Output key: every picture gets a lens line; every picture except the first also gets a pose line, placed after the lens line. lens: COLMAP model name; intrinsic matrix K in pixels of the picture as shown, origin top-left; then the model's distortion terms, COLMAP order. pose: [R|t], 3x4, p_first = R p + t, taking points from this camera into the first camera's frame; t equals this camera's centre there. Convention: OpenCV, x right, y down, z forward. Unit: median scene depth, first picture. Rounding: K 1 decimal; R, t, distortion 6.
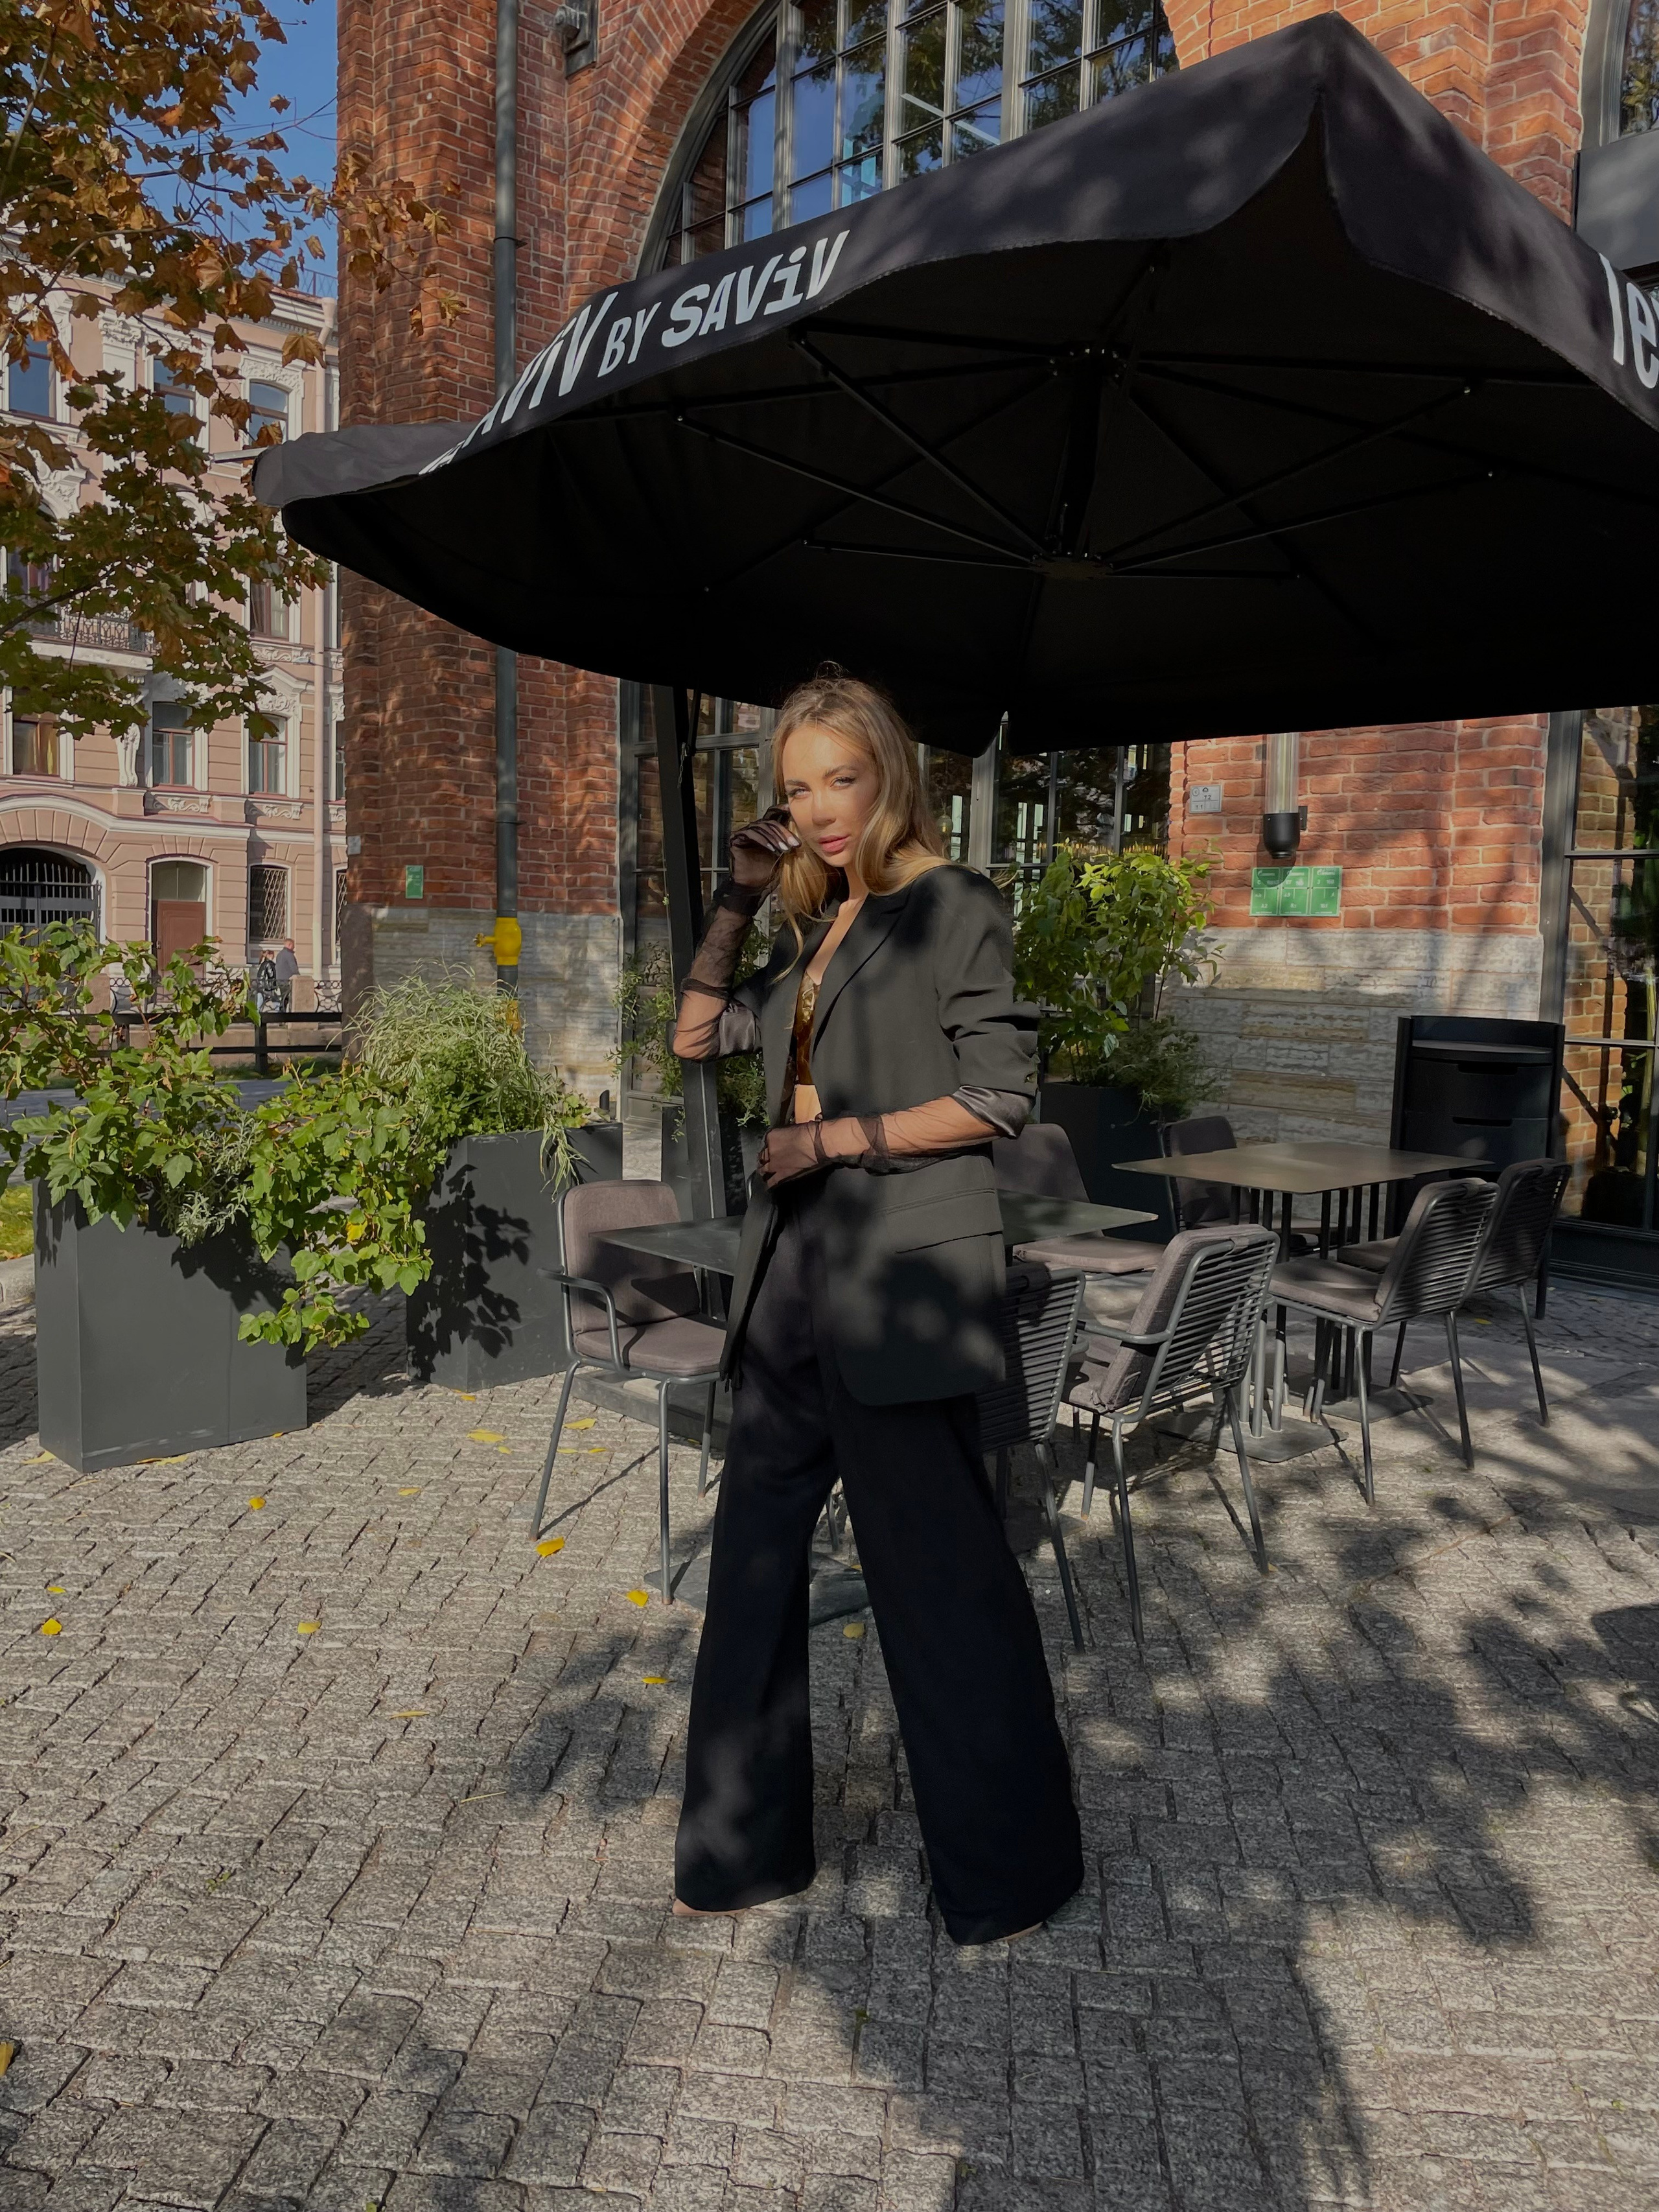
lens RADIAL K [[1726.7, 0, 840.1], [0, 1726.7, 1097.0], [0, 0, 1]] dist [0.072050, -0.017153]
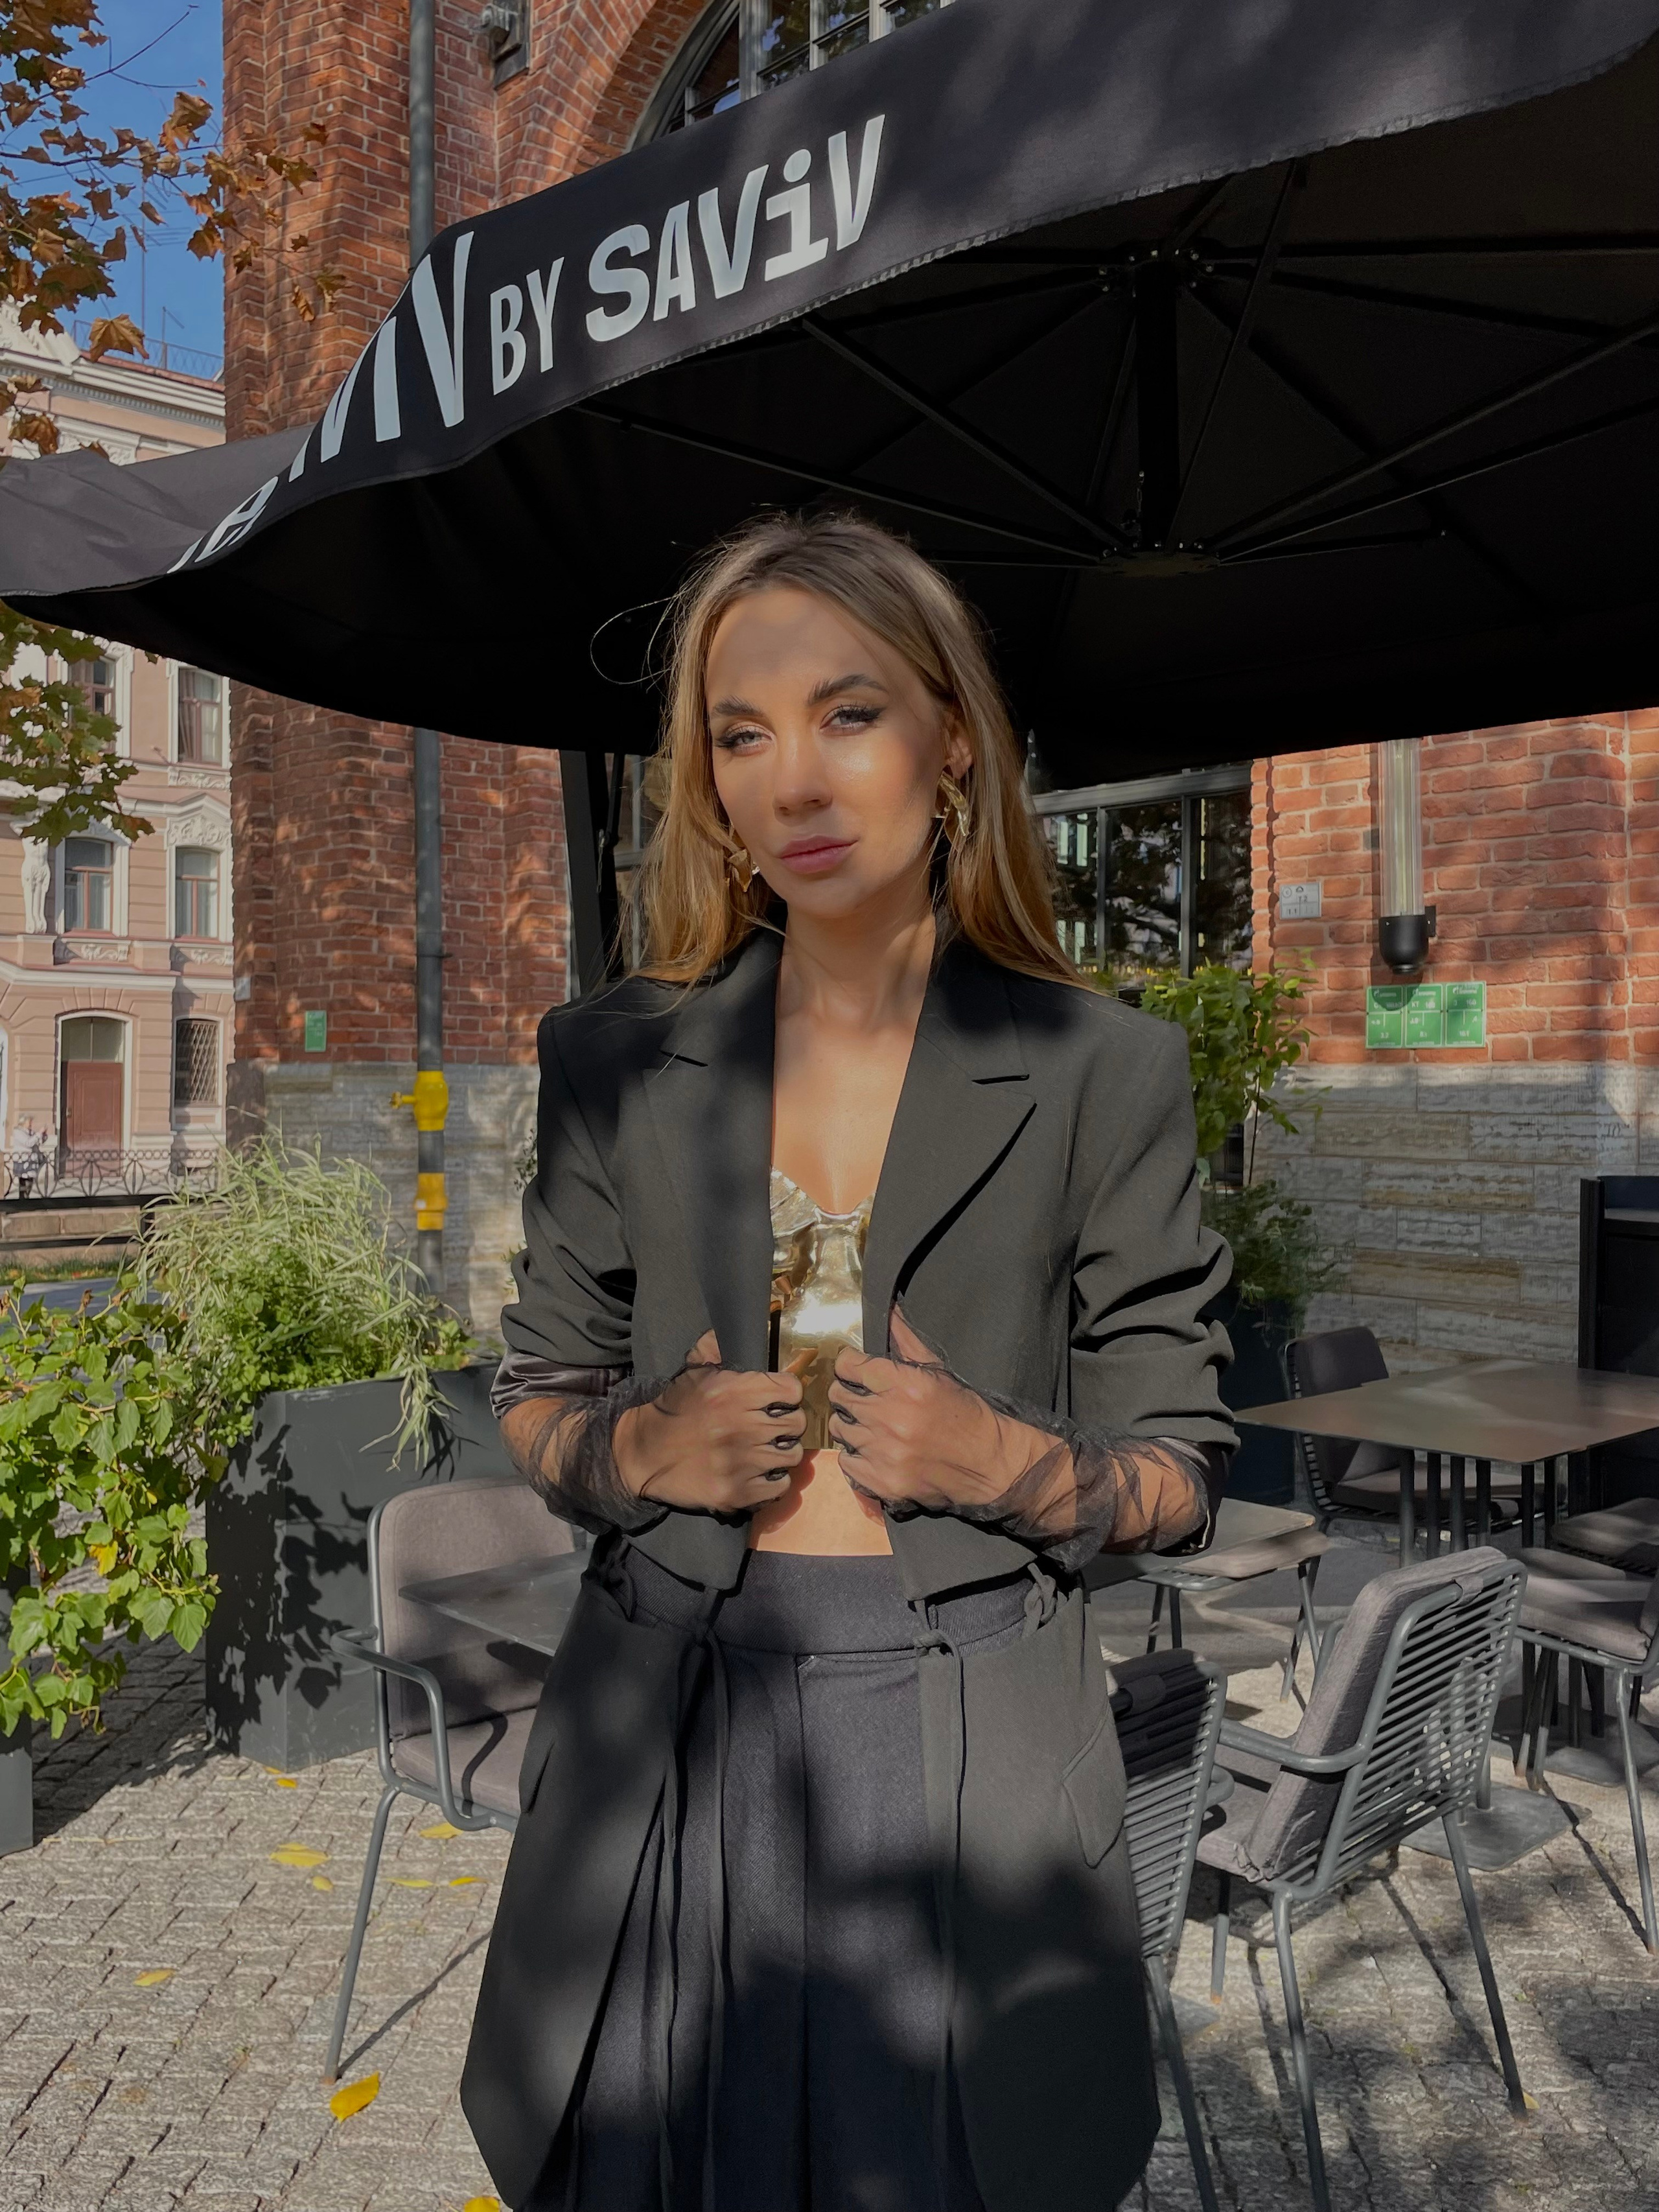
lens RADIAL K [[2001.3, 0, 861.5], [0, 2001.3, 1084.6], [0, 0, 1]] dist [0.037373, -0.048262]
pose [[0.999717, -0.023384, 0.004355, 0.012934], [0.023684, 0.995559, -0.091113, -0.020712], [-0.002205, 0.091190, 0.995831, 0.189513]]
